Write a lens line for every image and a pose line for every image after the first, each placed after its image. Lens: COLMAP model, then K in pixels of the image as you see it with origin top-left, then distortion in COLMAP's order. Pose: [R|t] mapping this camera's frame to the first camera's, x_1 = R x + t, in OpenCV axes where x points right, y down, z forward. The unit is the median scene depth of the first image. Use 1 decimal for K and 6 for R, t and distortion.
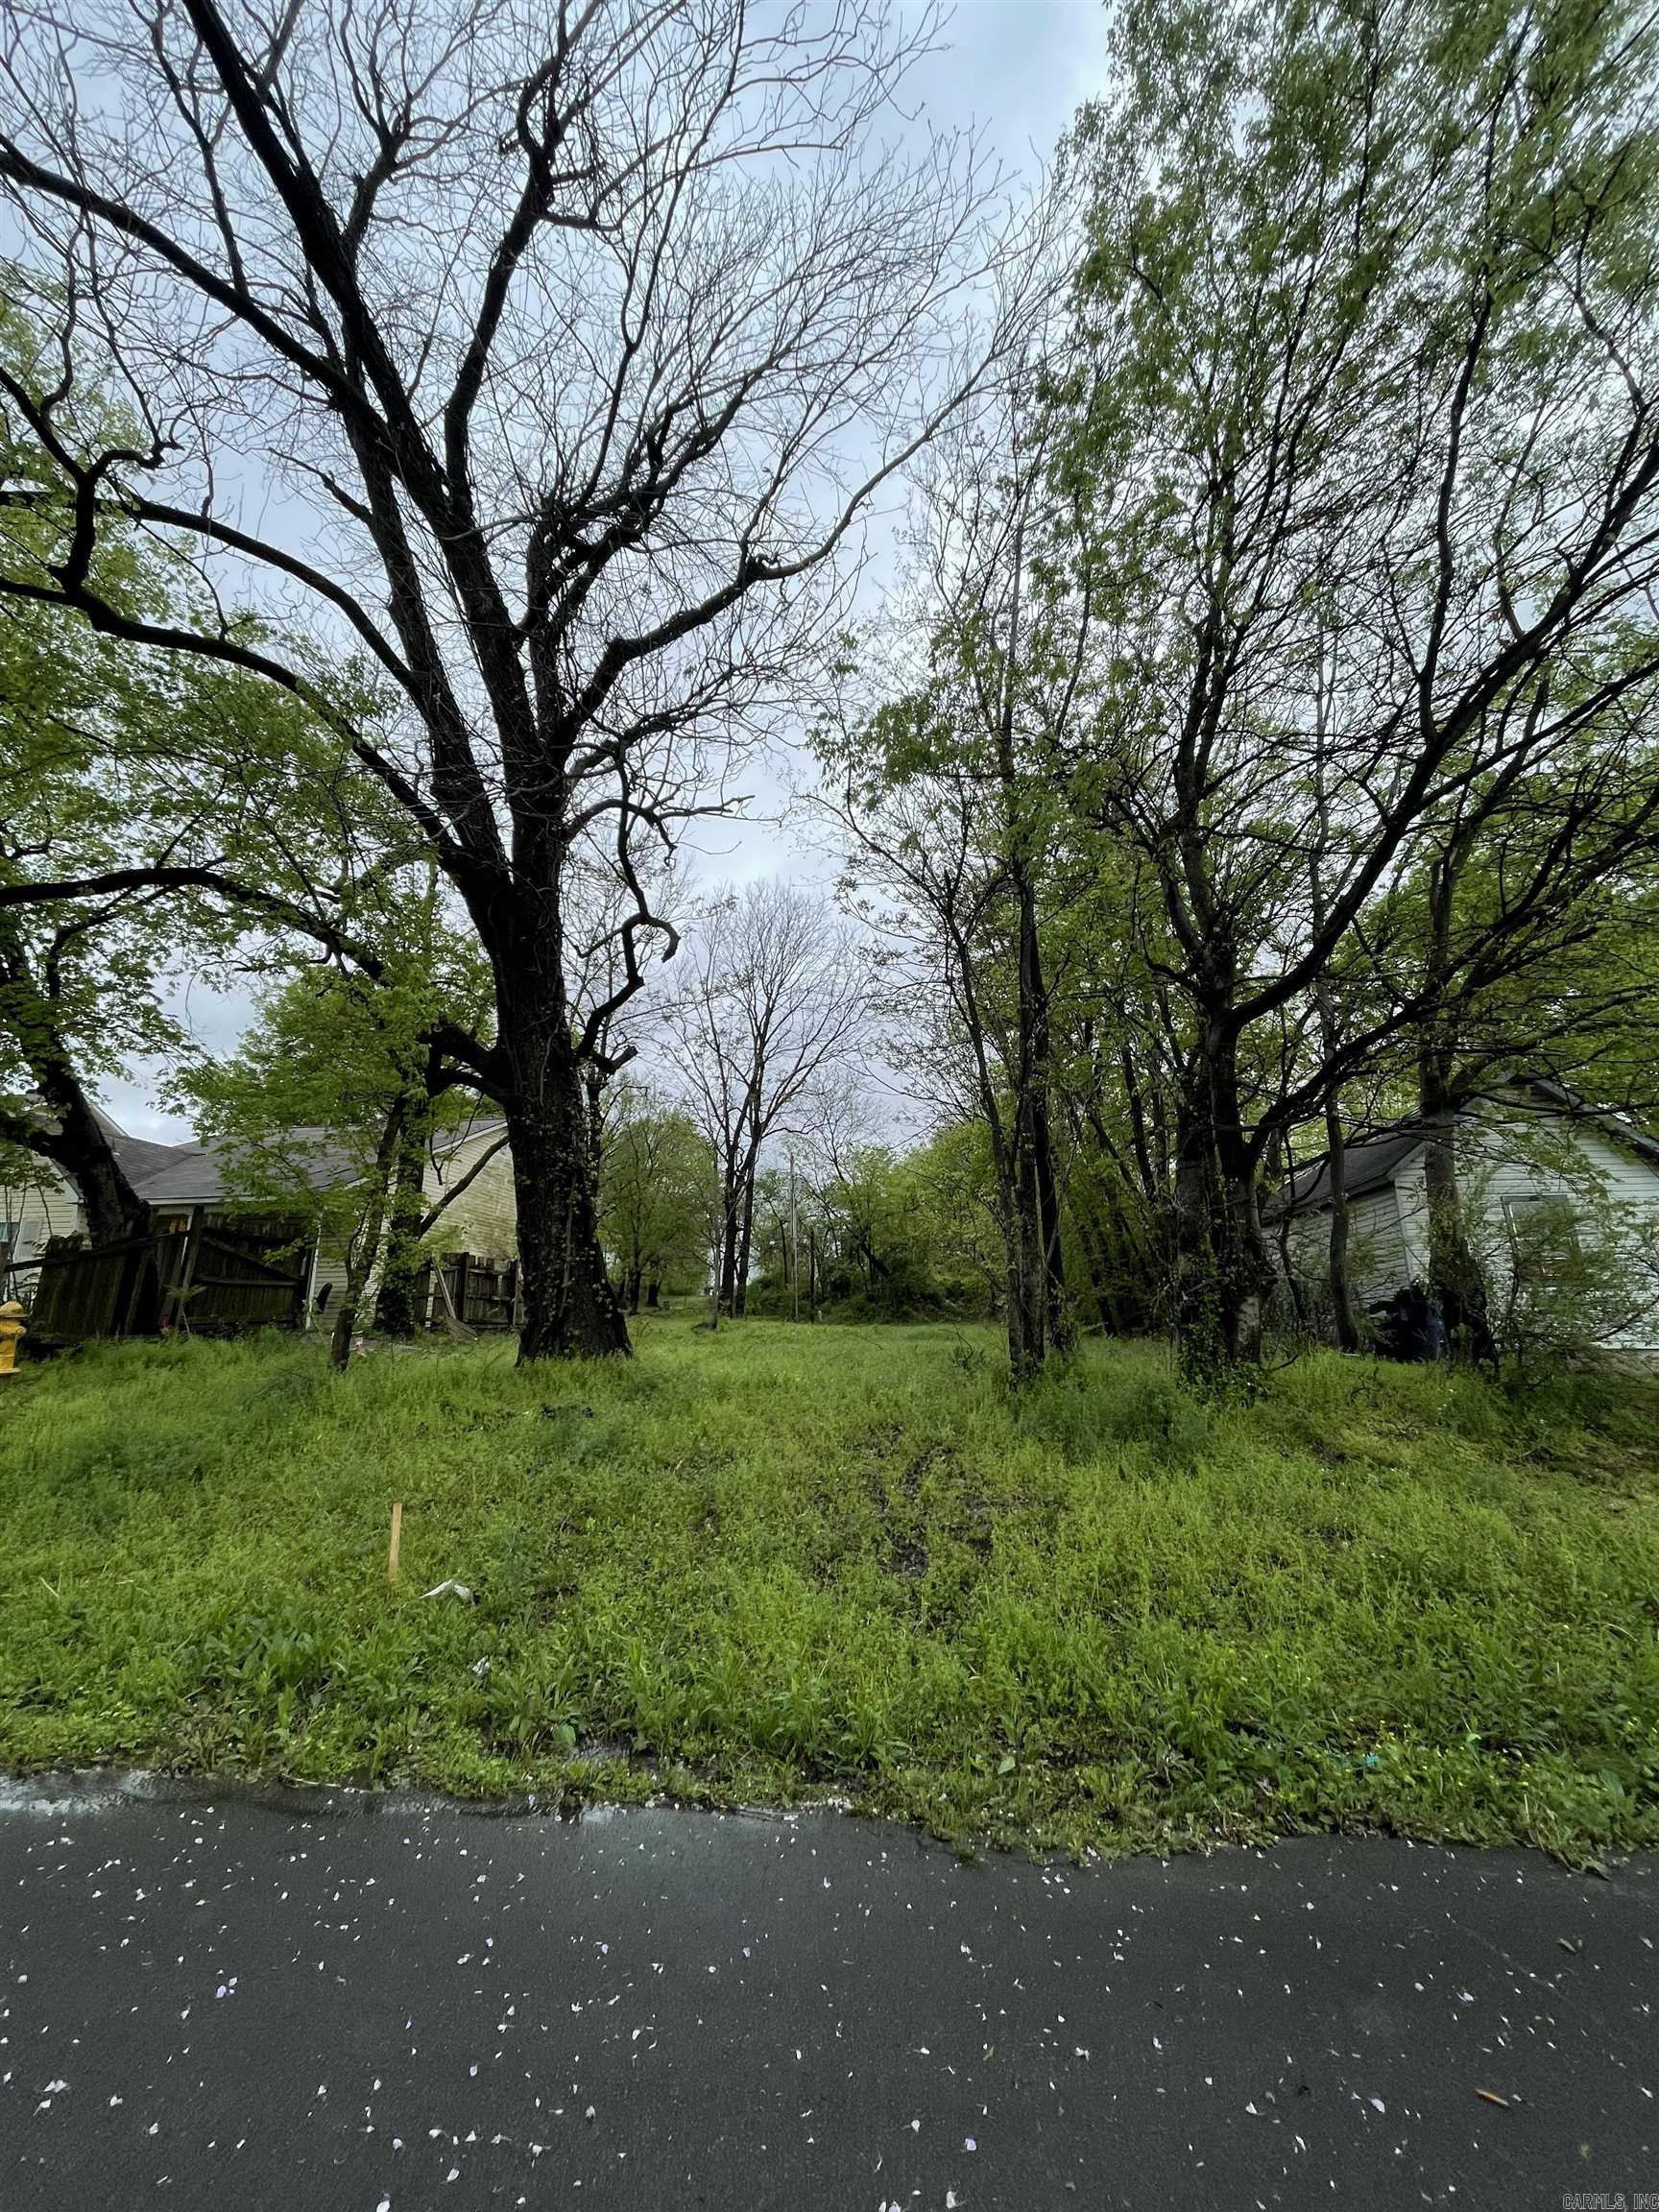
lens RADIAL K [[874.9, 0, 829.5], [0, 874.9, 1106.0], [0, 0, 1]] dist [-0.007415, -0.000291]
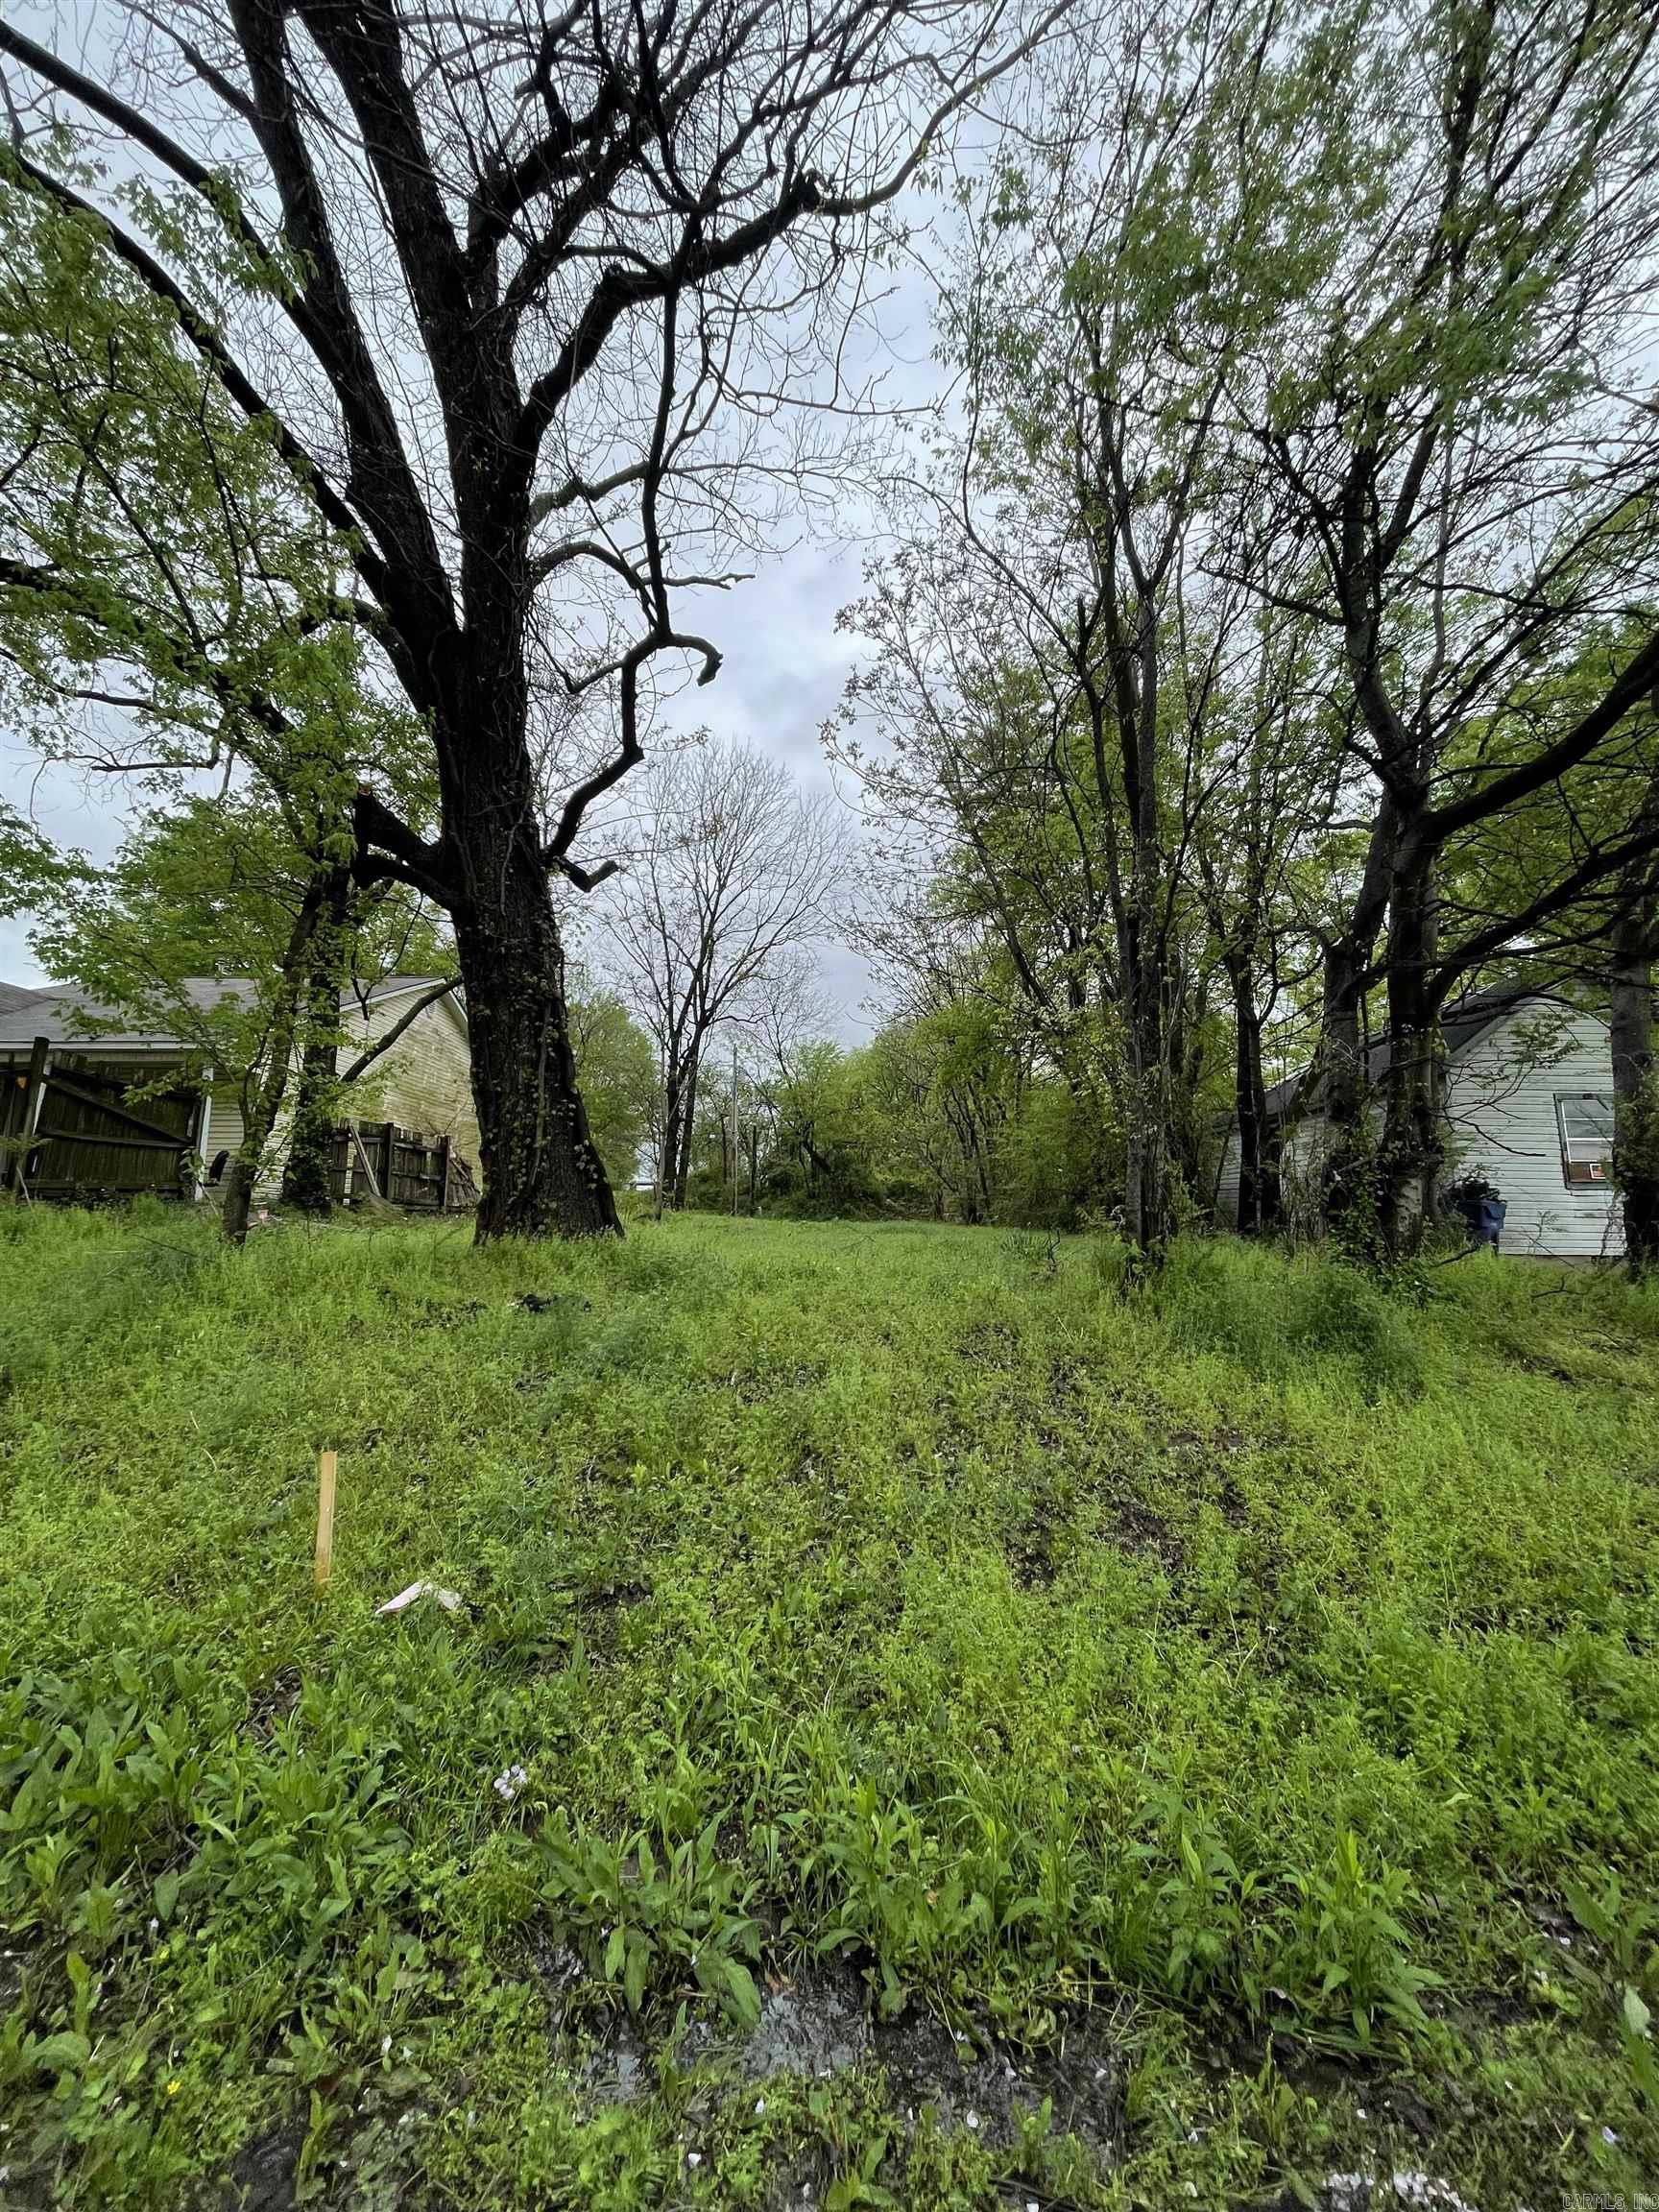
lens RADIAL K [[874.9, 0, 829.5], [0, 874.9, 1106.0], [0, 0, 1]] dist [-0.007415, -0.000291]
pose [[0.995813, 0.033925, 0.084886, -0.120013], [-0.043141, 0.993082, 0.109208, 0.080199], [-0.080594, -0.112413, 0.990388, 0.231002]]
